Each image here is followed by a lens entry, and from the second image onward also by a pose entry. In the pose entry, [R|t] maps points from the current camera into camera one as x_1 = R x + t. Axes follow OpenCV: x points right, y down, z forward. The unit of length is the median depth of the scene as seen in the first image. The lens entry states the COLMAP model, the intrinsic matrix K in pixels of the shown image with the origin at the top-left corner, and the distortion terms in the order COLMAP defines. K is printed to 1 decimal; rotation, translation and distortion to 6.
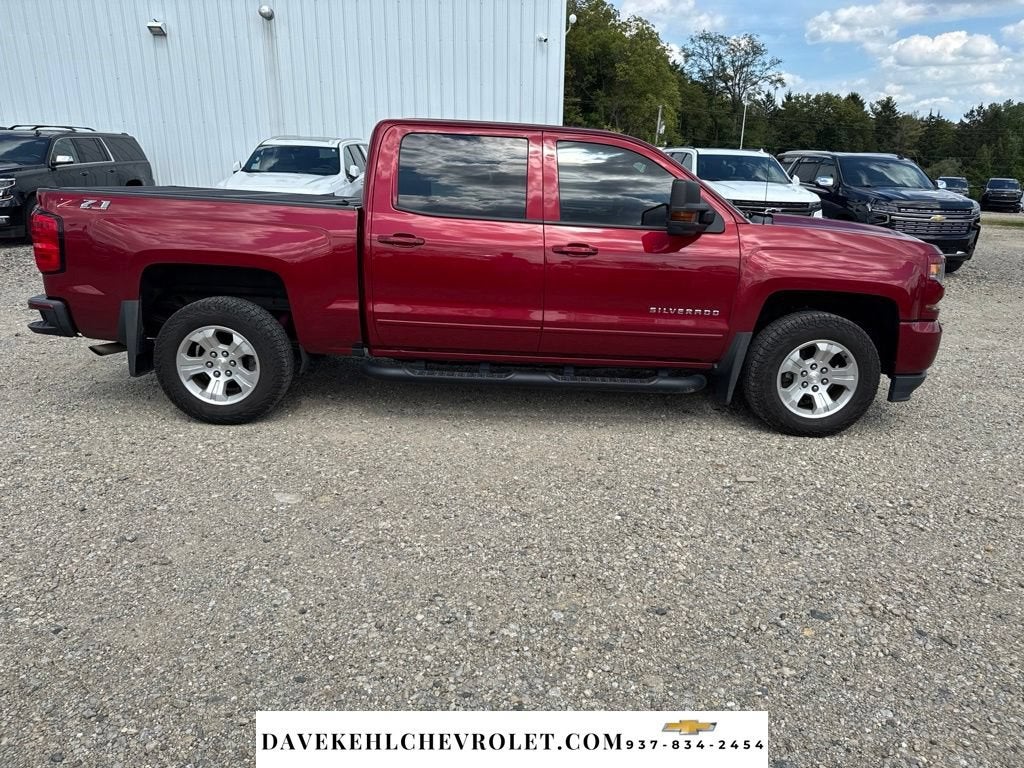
lens RADIAL K [[718.3, 0, 516.6], [0, 718.3, 380.3], [0, 0, 1]] dist [0.028580, -0.034910]
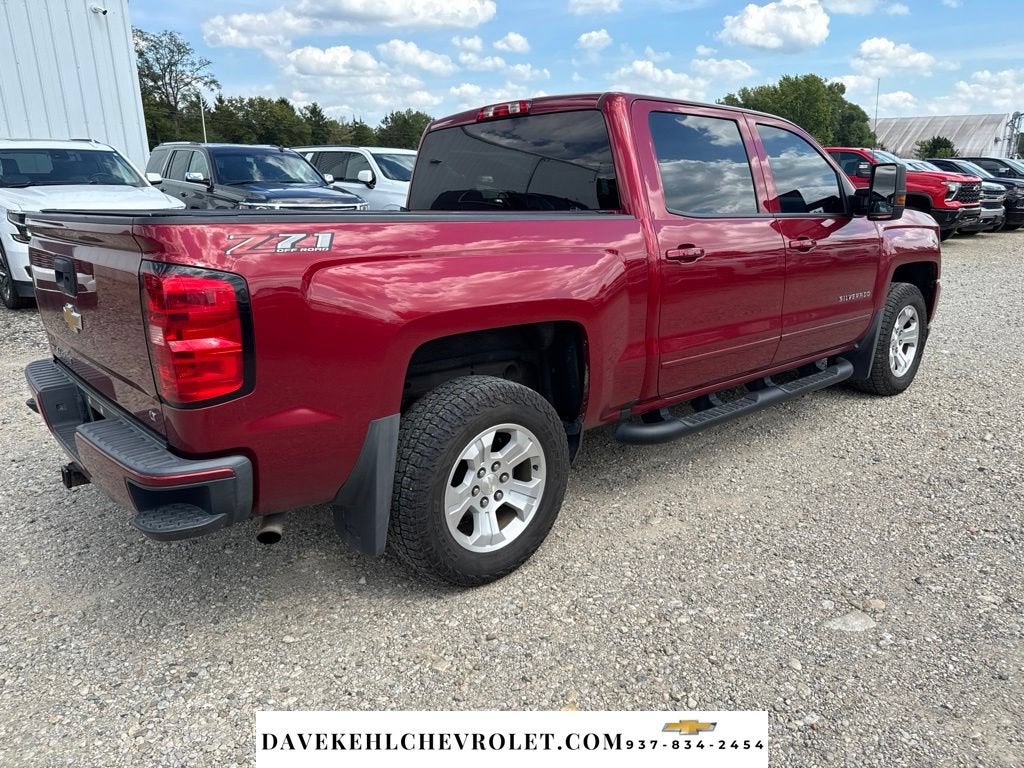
lens RADIAL K [[718.3, 0, 513.8], [0, 718.3, 392.1], [0, 0, 1]] dist [0.028580, -0.034910]
pose [[0.755456, -0.215937, 0.618594, -0.756355], [0.209757, 0.974148, 0.083887, -0.146336], [-0.620716, 0.066382, 0.781220, 0.501256]]
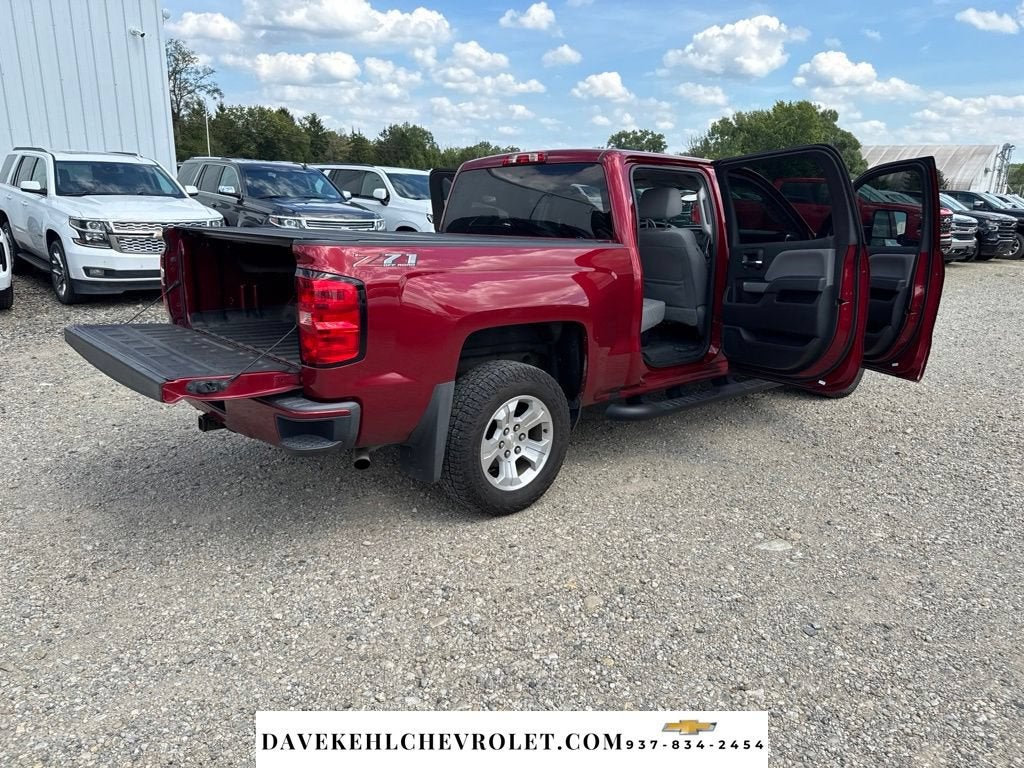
lens RADIAL K [[718.3, 0, 501.3], [0, 718.3, 389.2], [0, 0, 1]] dist [0.028580, -0.034910]
pose [[0.761865, -0.178525, 0.622648, -0.922220], [0.179737, 0.981786, 0.061572, -0.133673], [-0.622299, 0.065003, 0.780076, 0.357788]]
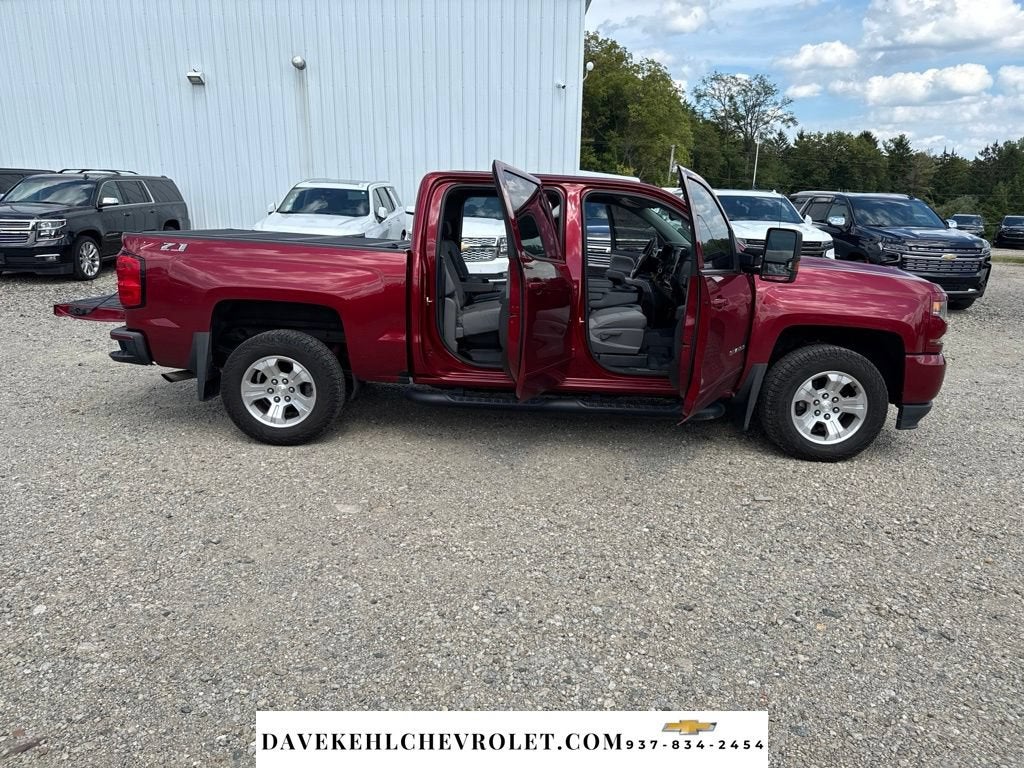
lens RADIAL K [[718.3, 0, 506.9], [0, 718.3, 384.6], [0, 0, 1]] dist [0.028580, -0.034910]
pose [[0.999544, 0.005620, -0.029676, -0.031405], [-0.006889, 0.999058, -0.042845, 0.013600], [0.029407, 0.043030, 0.998641, -0.090911]]
